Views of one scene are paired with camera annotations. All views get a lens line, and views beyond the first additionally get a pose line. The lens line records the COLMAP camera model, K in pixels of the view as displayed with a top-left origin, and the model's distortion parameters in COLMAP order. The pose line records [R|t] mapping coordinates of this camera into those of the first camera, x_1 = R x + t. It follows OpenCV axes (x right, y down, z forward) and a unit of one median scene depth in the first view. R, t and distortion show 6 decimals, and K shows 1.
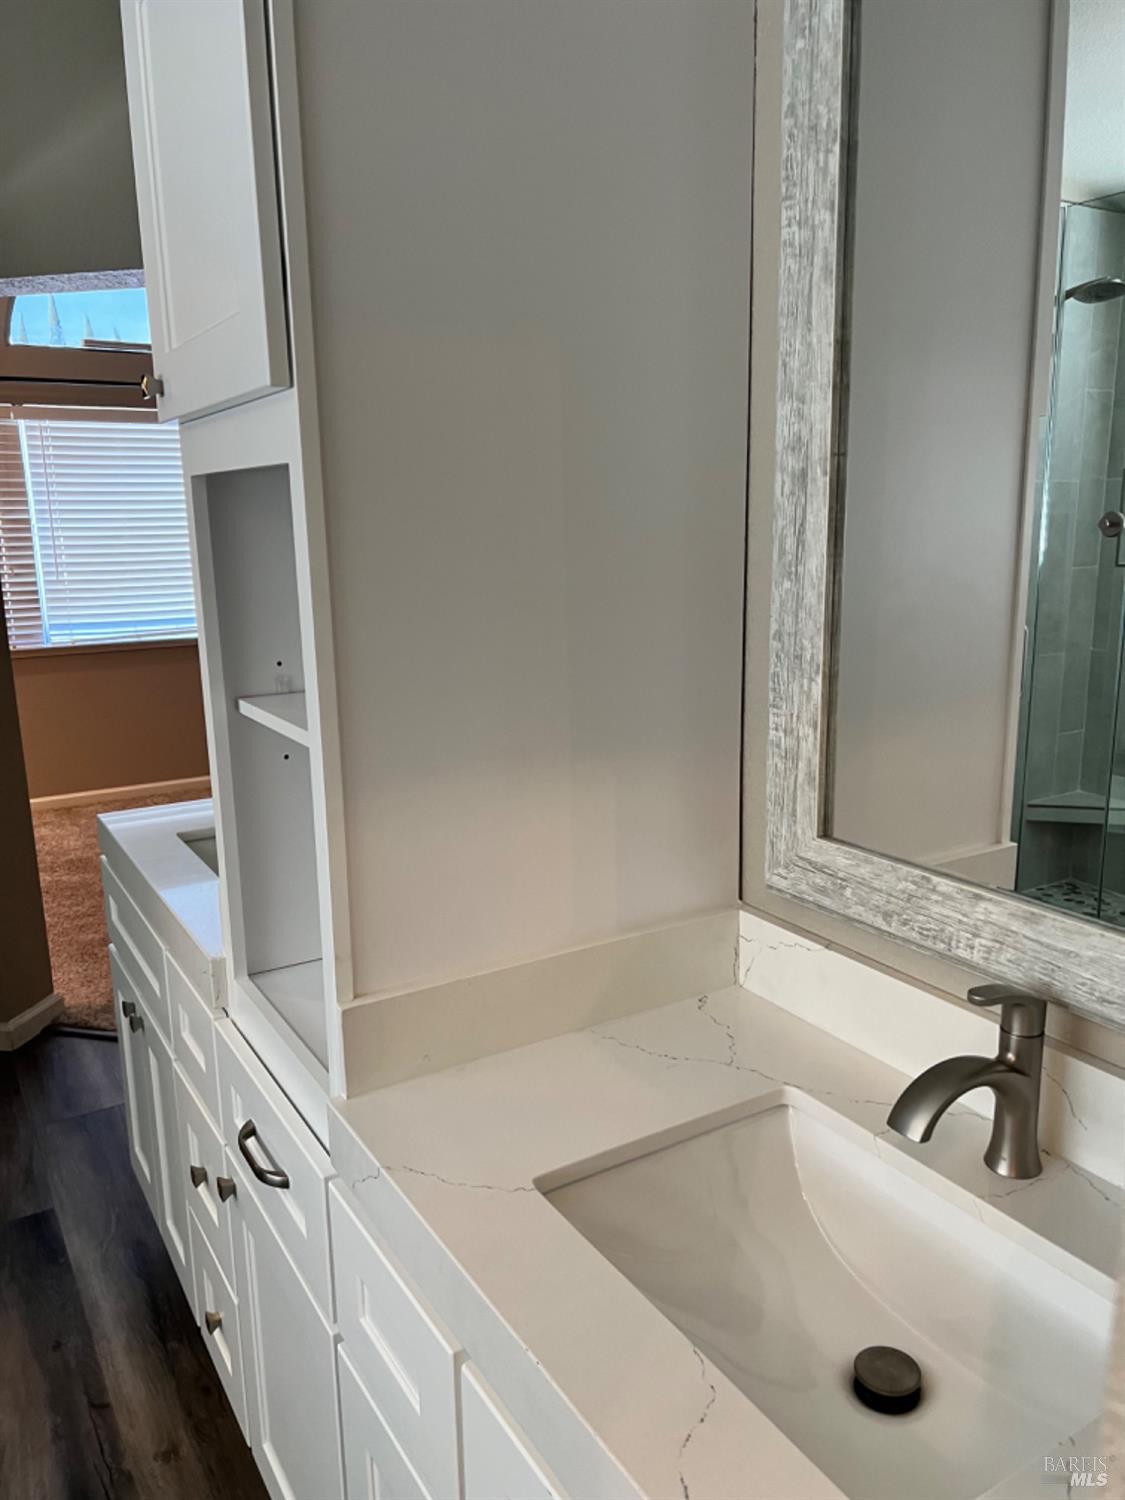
lens RADIAL K [[1125.1, 0, 563.3], [0, 1125.1, 748.8], [0, 0, 1]] dist [0.046209, -0.048826]
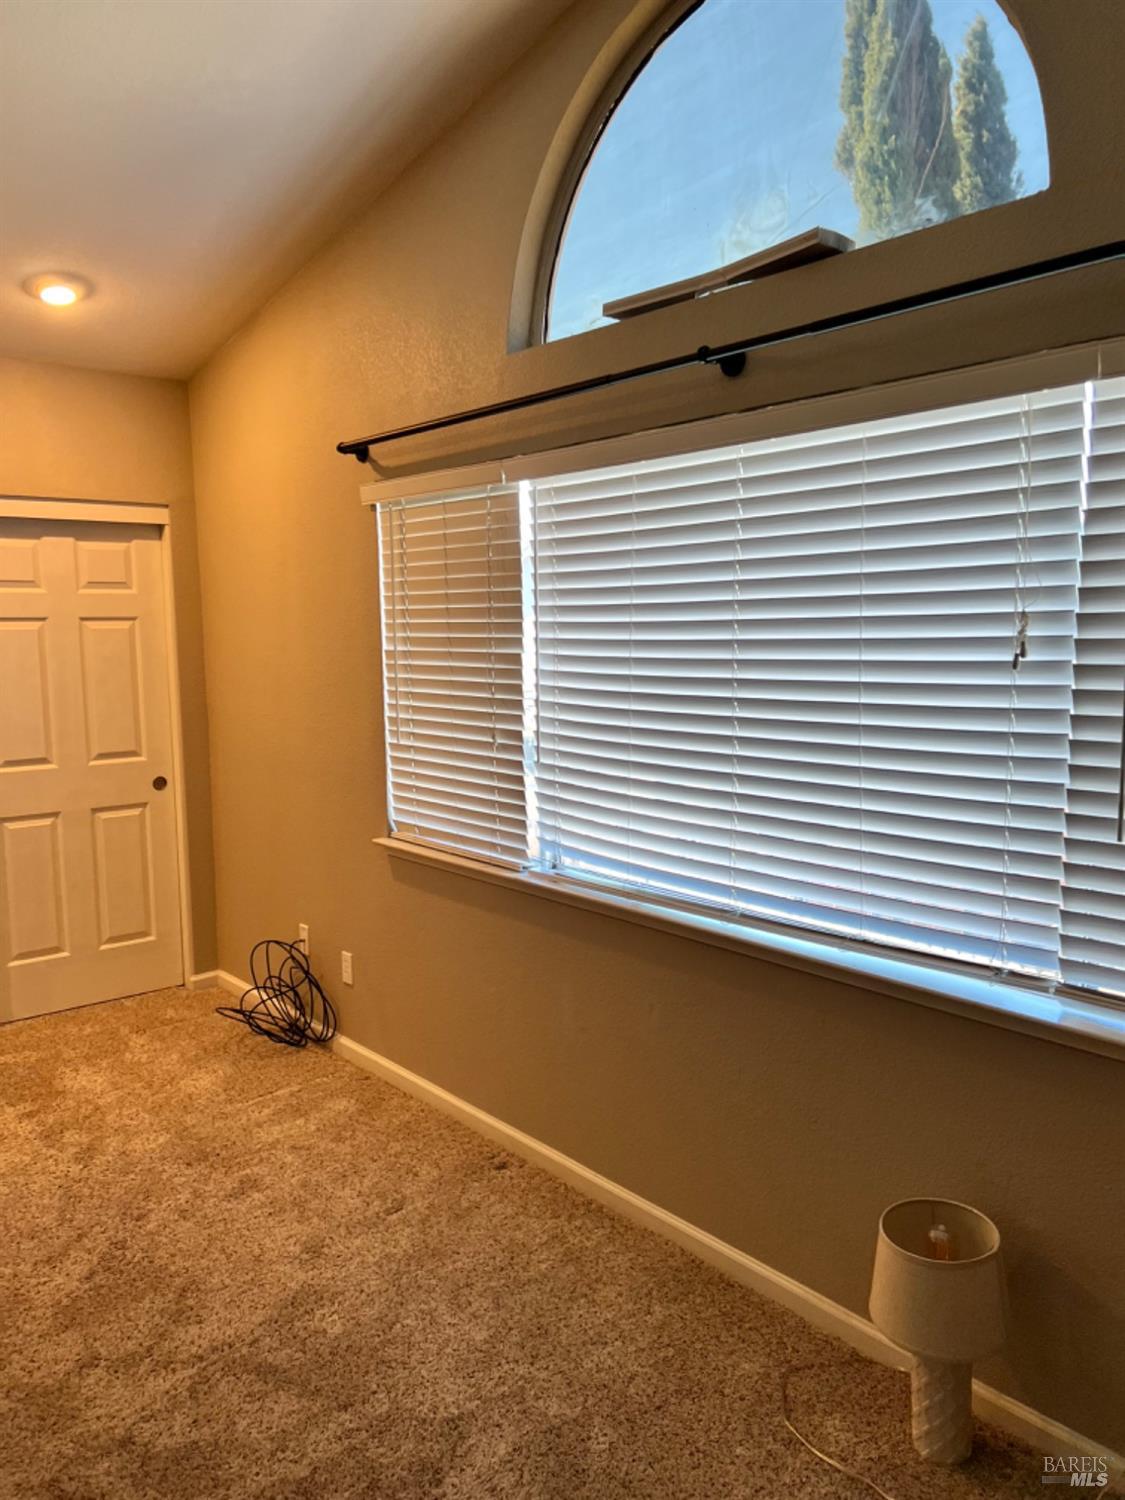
lens RADIAL K [[1125.1, 0, 557.5], [0, 1125.1, 758.2], [0, 0, 1]] dist [0.046209, -0.048826]
pose [[0.149183, 0.131240, -0.980061, 0.091884], [-0.194727, 0.975643, 0.101008, -0.214595], [0.969446, 0.175776, 0.171105, 0.940063]]
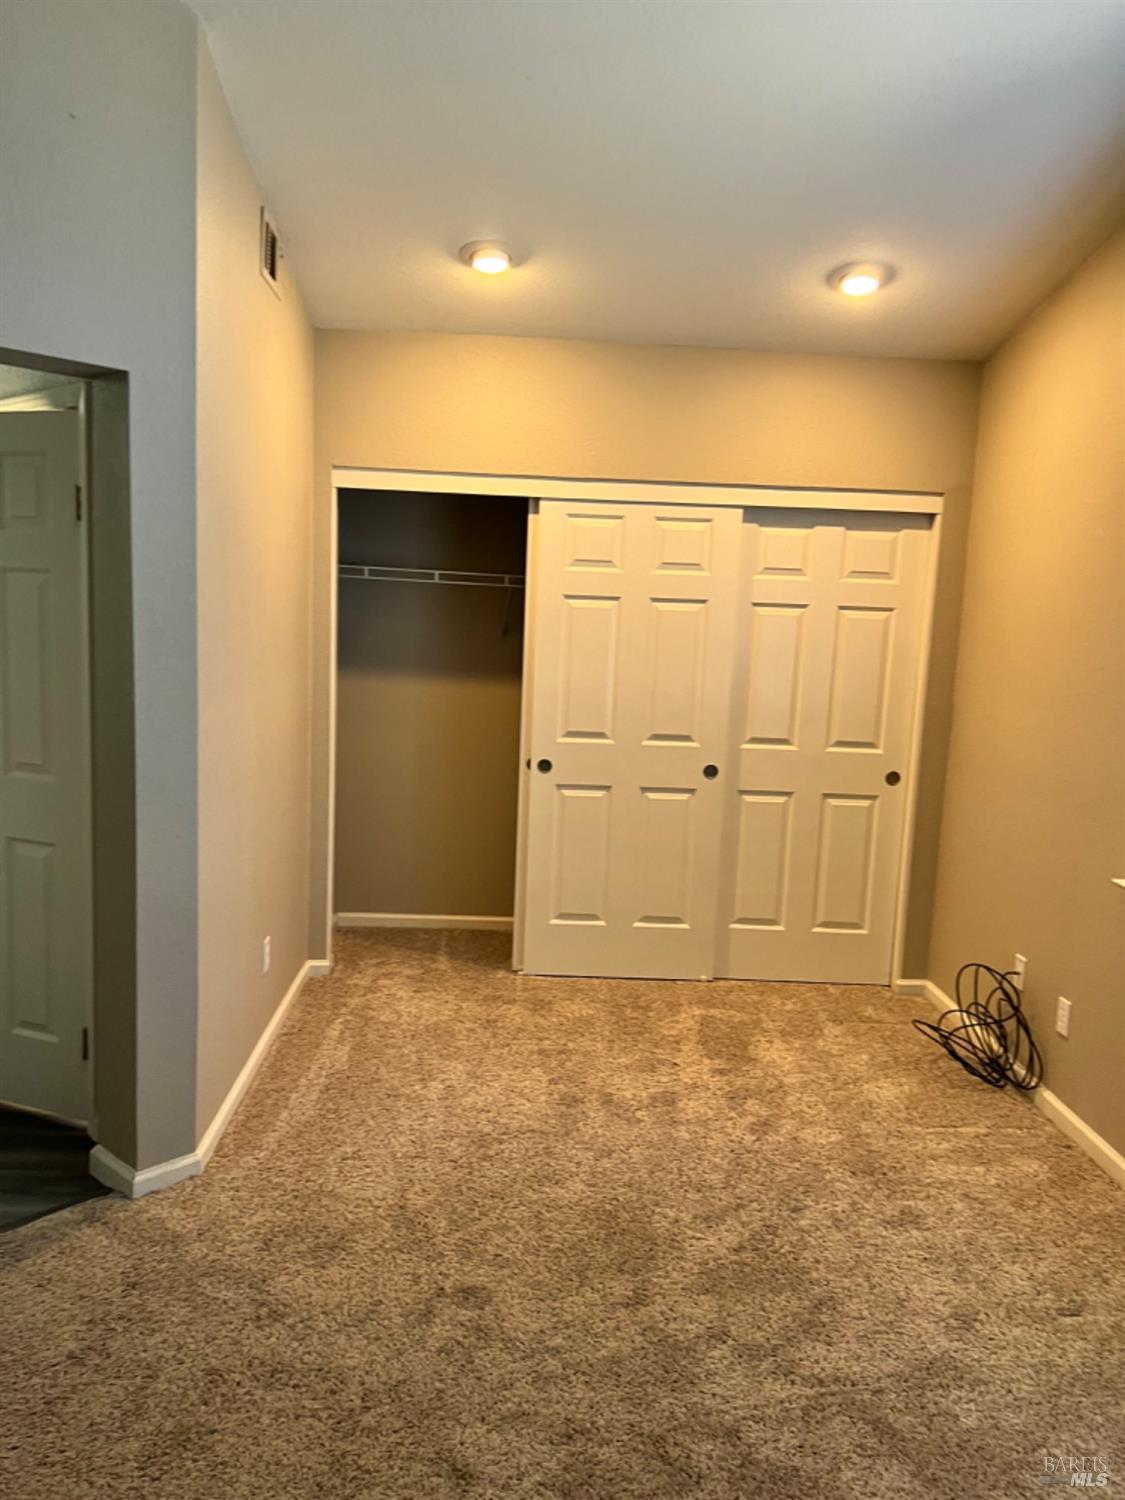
lens RADIAL K [[1125.1, 0, 563.2], [0, 1125.1, 760.4], [0, 0, 1]] dist [0.046209, -0.048826]
pose [[-0.493042, 0.113600, -0.862557, 0.077662], [-0.214302, 0.945032, 0.246958, -0.215828], [0.843199, 0.306609, -0.441596, 0.946519]]
